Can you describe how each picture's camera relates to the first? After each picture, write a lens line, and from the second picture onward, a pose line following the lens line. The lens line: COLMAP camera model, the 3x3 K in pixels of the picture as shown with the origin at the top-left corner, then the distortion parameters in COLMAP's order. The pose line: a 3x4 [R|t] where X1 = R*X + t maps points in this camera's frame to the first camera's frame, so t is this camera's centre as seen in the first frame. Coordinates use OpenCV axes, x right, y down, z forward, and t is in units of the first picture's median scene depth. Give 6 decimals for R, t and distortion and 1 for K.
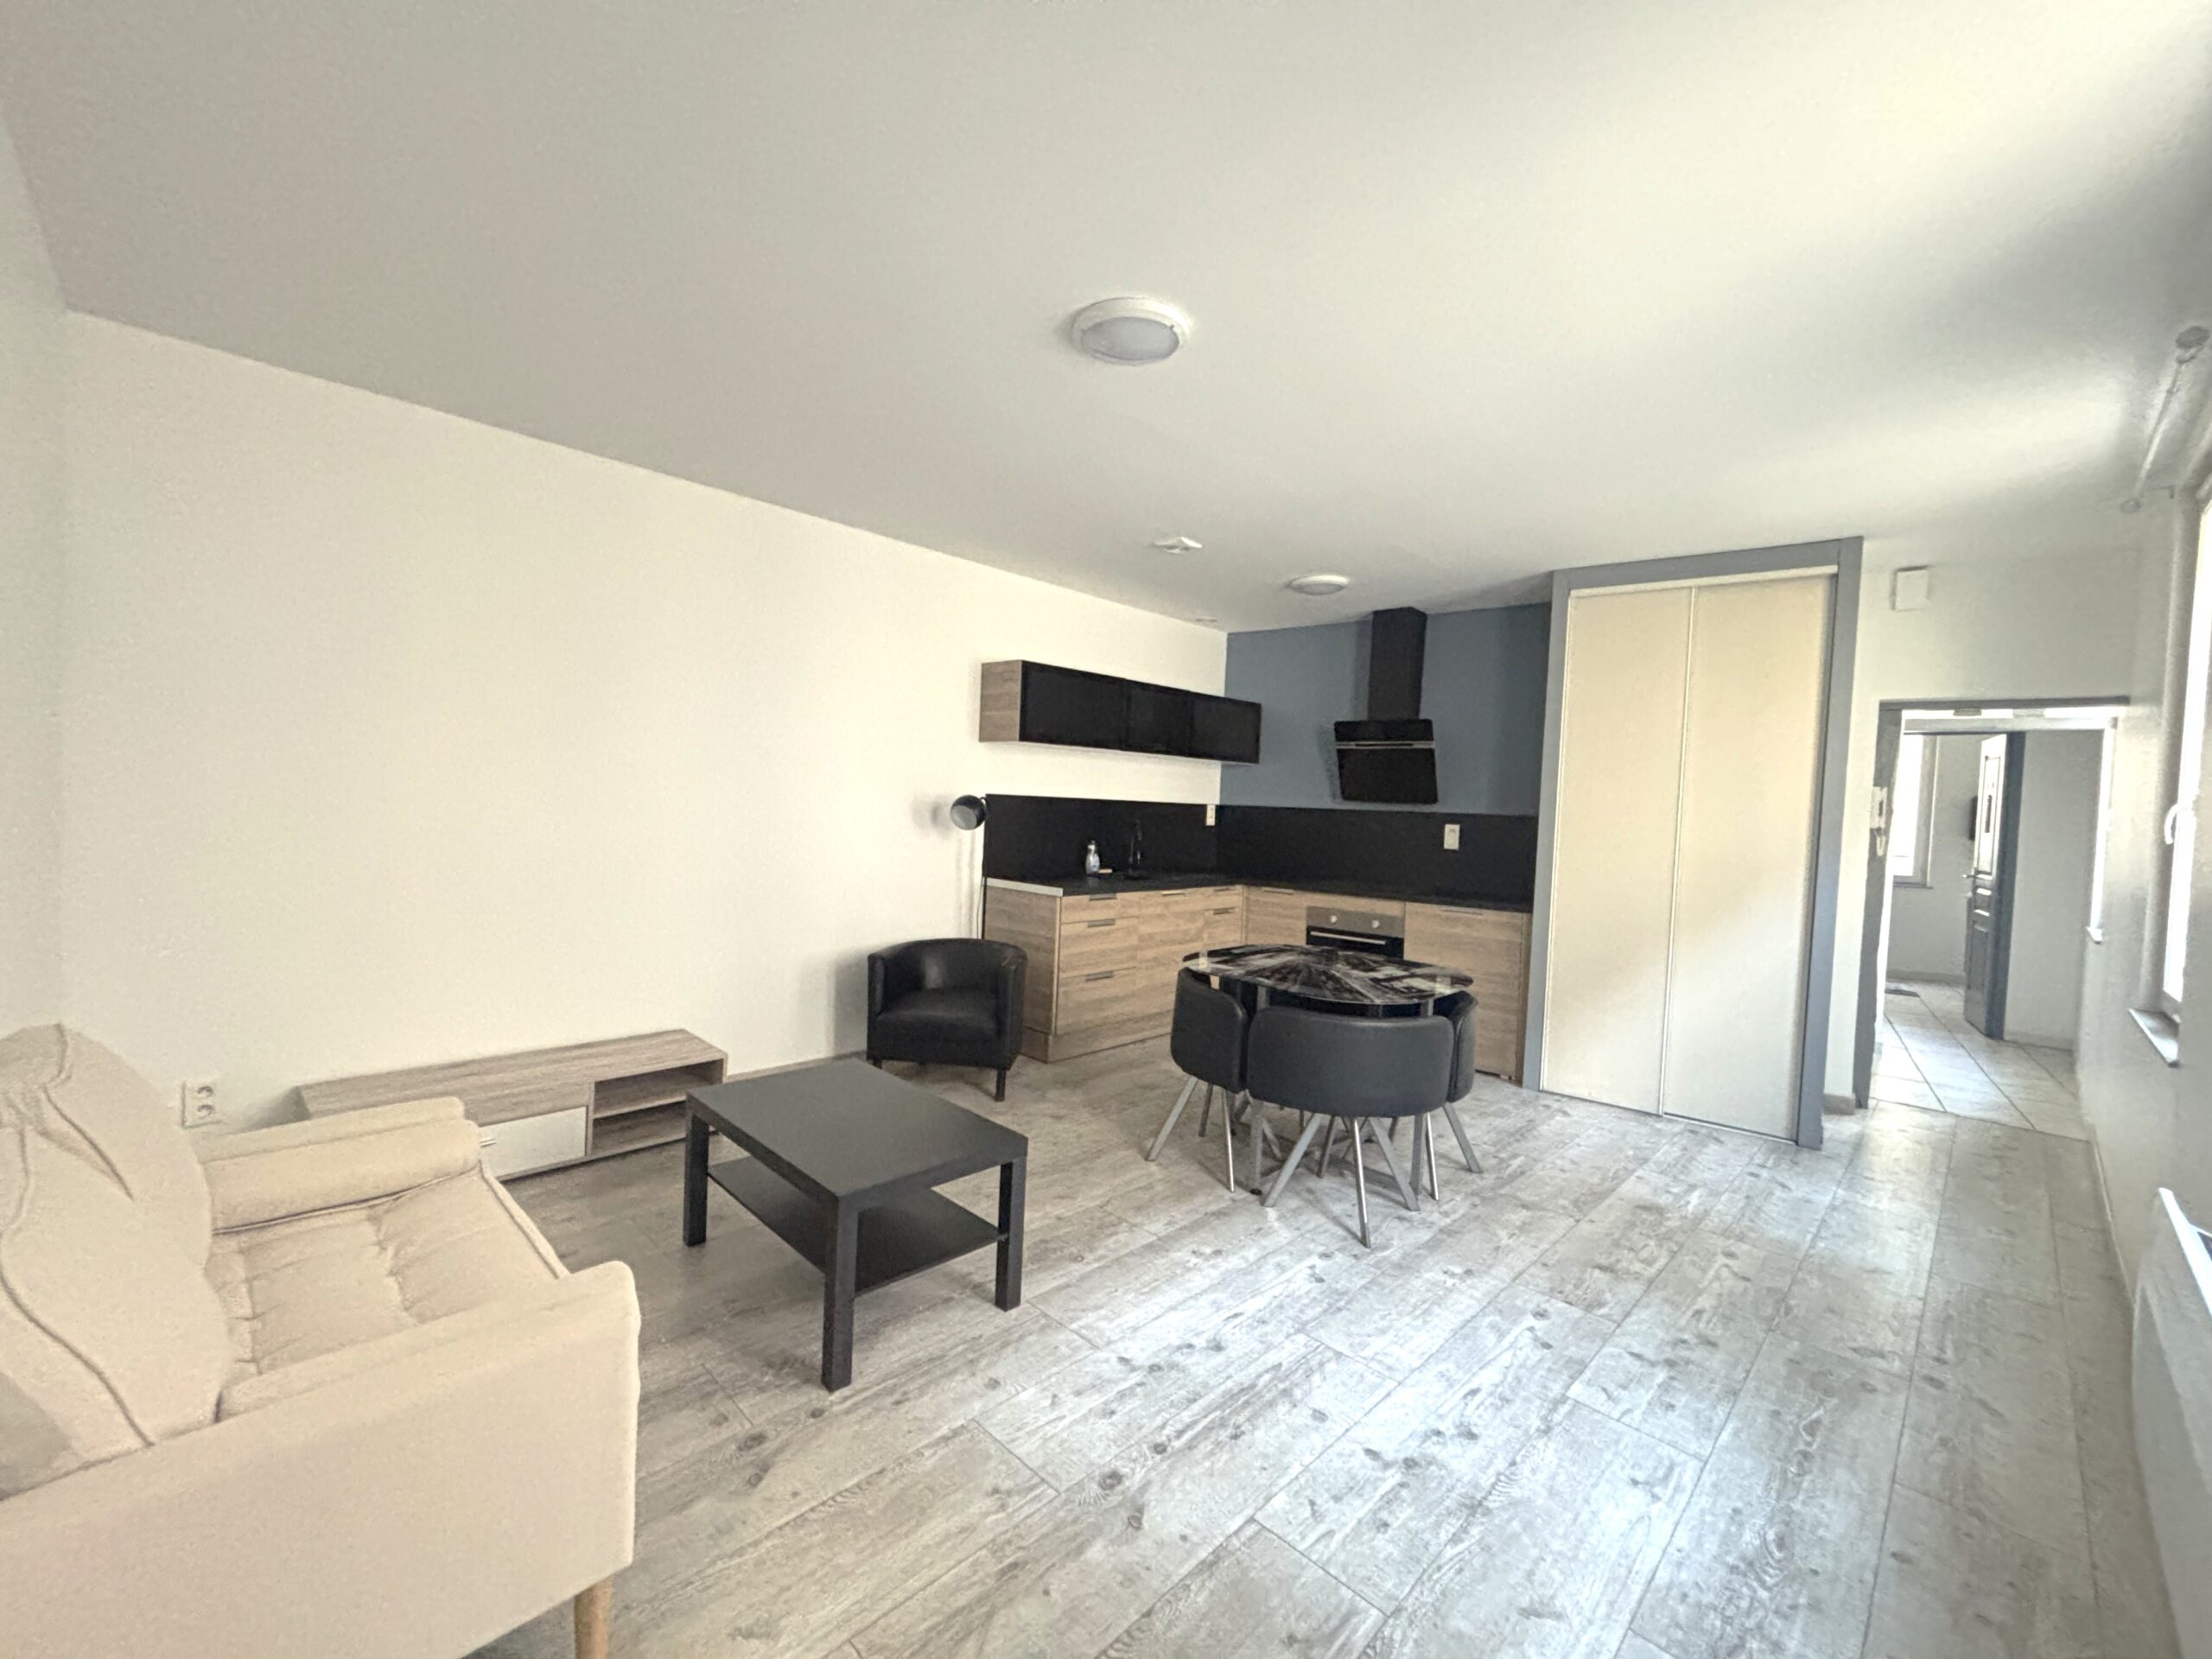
lens RADIAL K [[903.5, 0, 1118.2], [0, 903.5, 808.2], [0, 0, 1]] dist [0.002102, -0.000005]
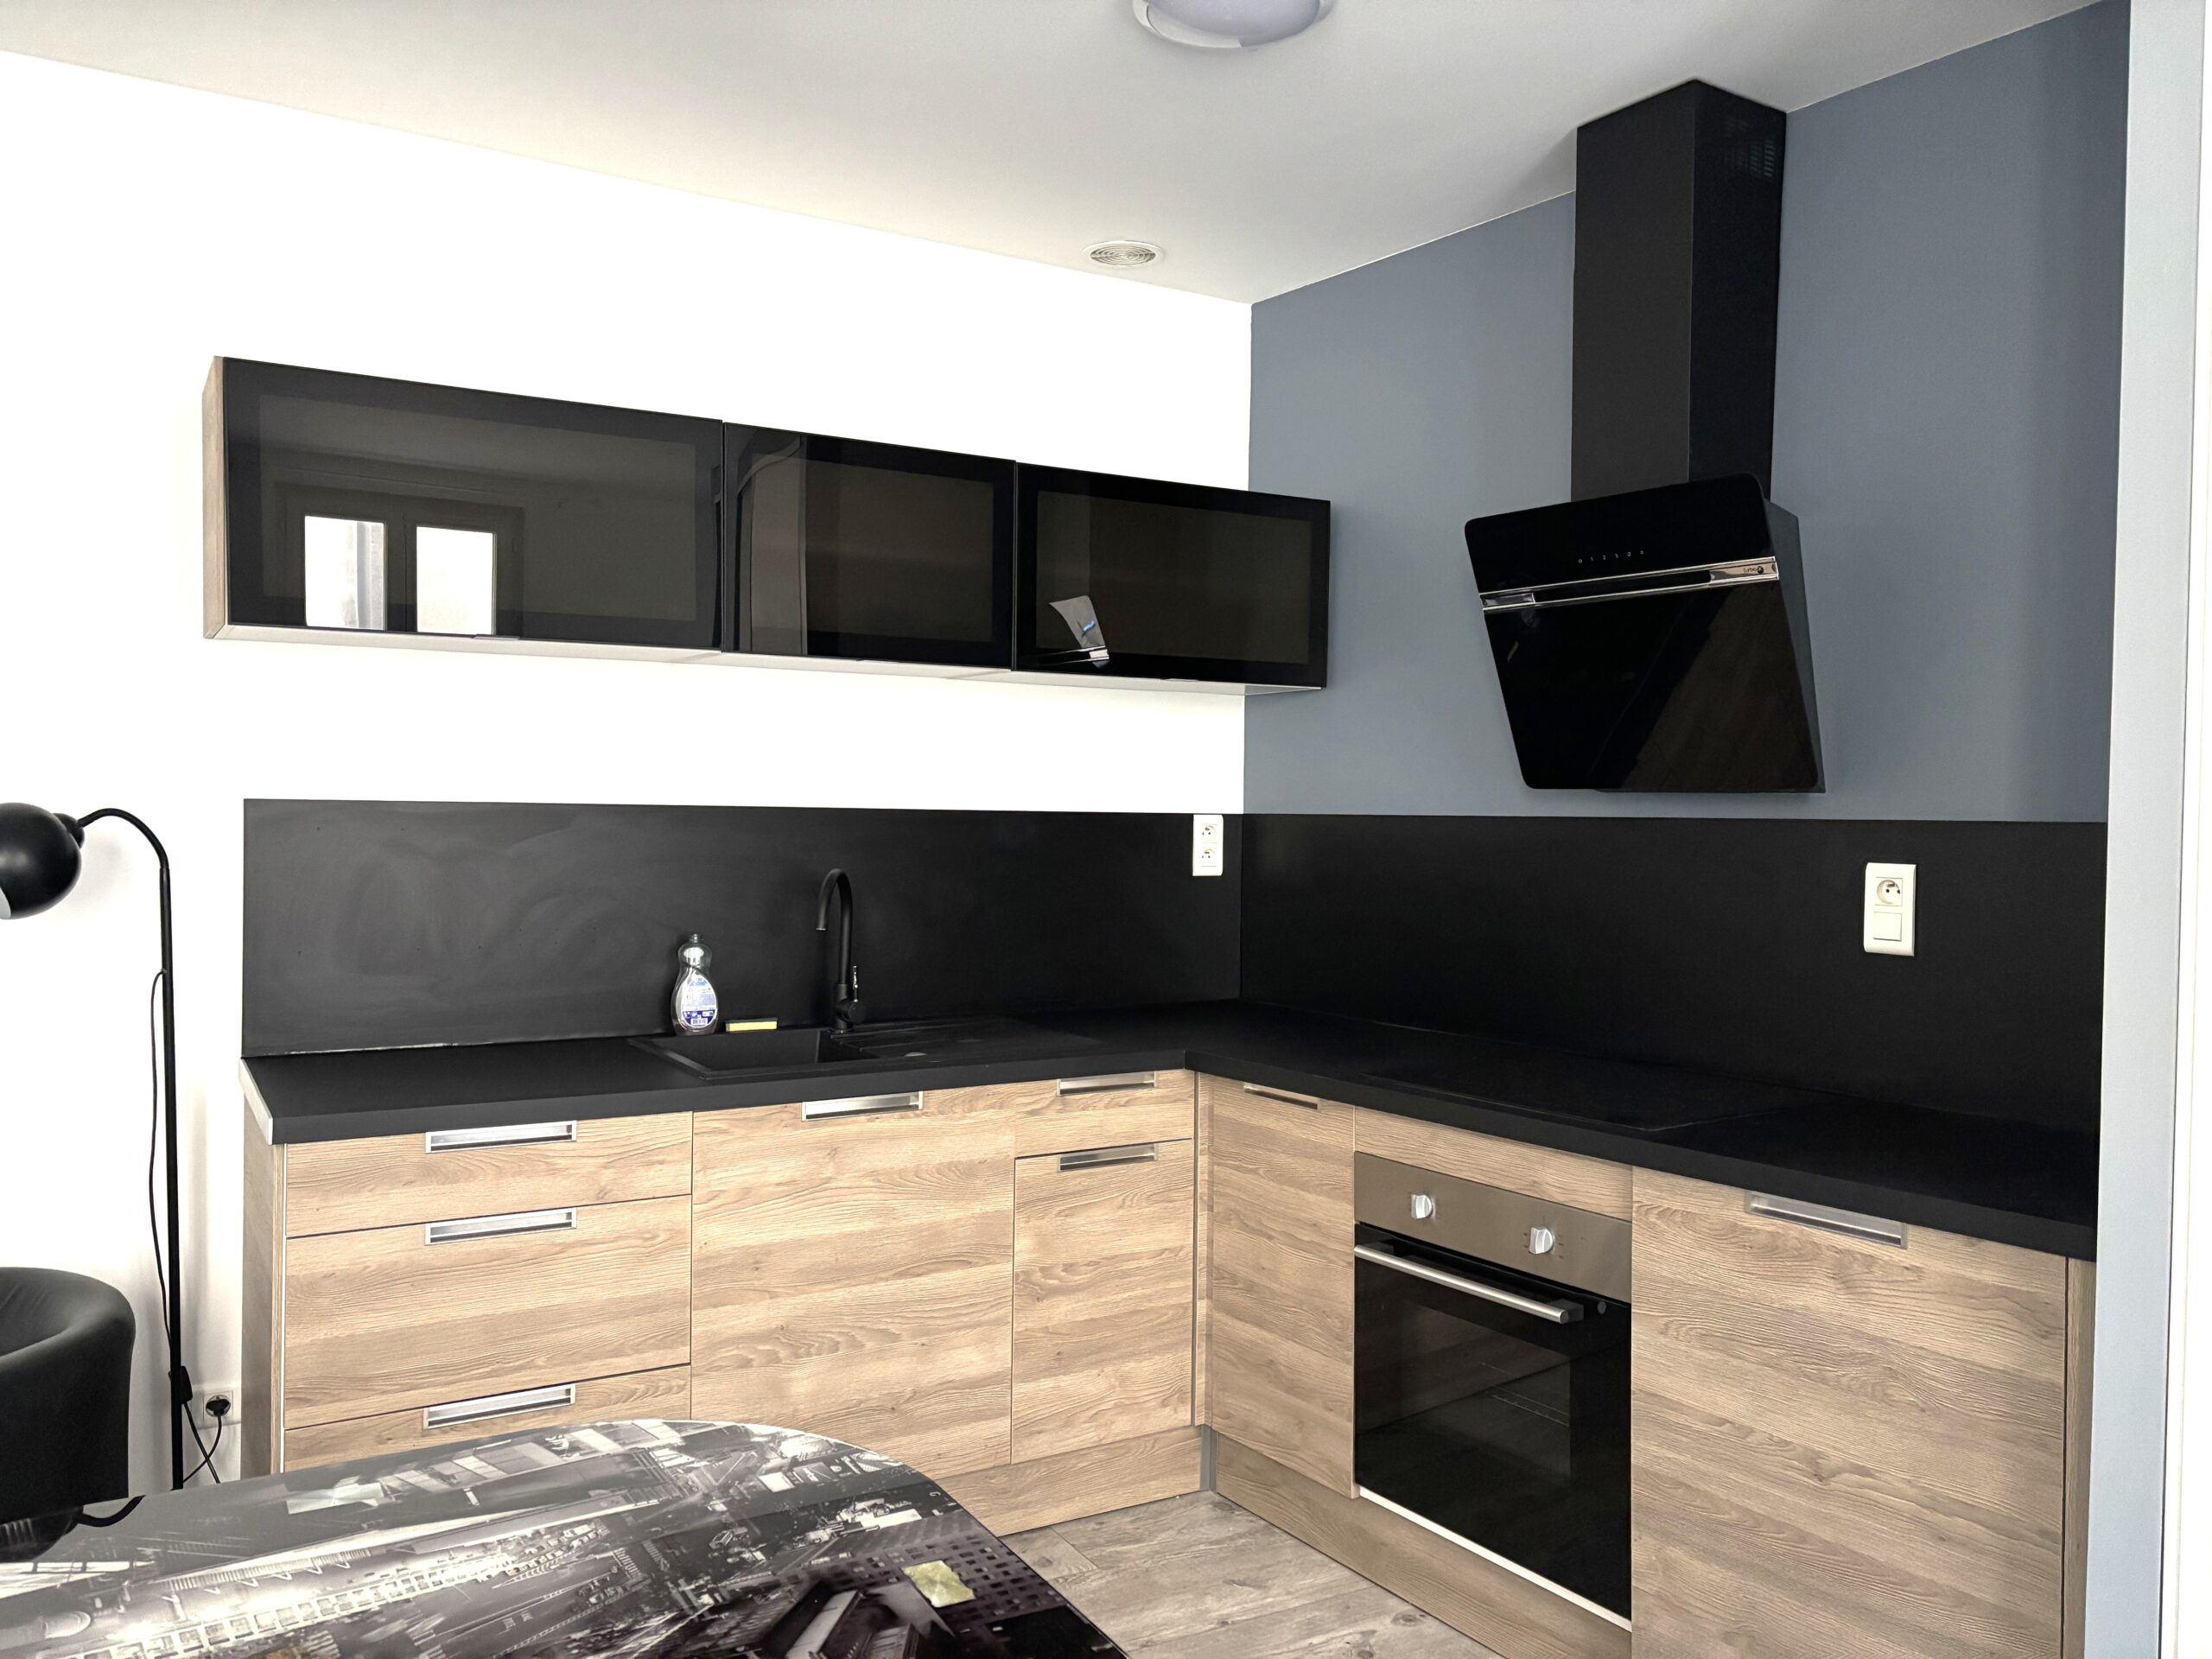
lens RADIAL K [[1718.8, 0, 1111.8], [0, 1718.8, 832.6], [0, 0, 1]] dist [0.012881, -0.018396]
pose [[0.962828, -0.026183, -0.268843, 0.285214], [0.025886, 0.999654, -0.004653, 0.005709], [0.268872, -0.002479, 0.963173, 0.445435]]
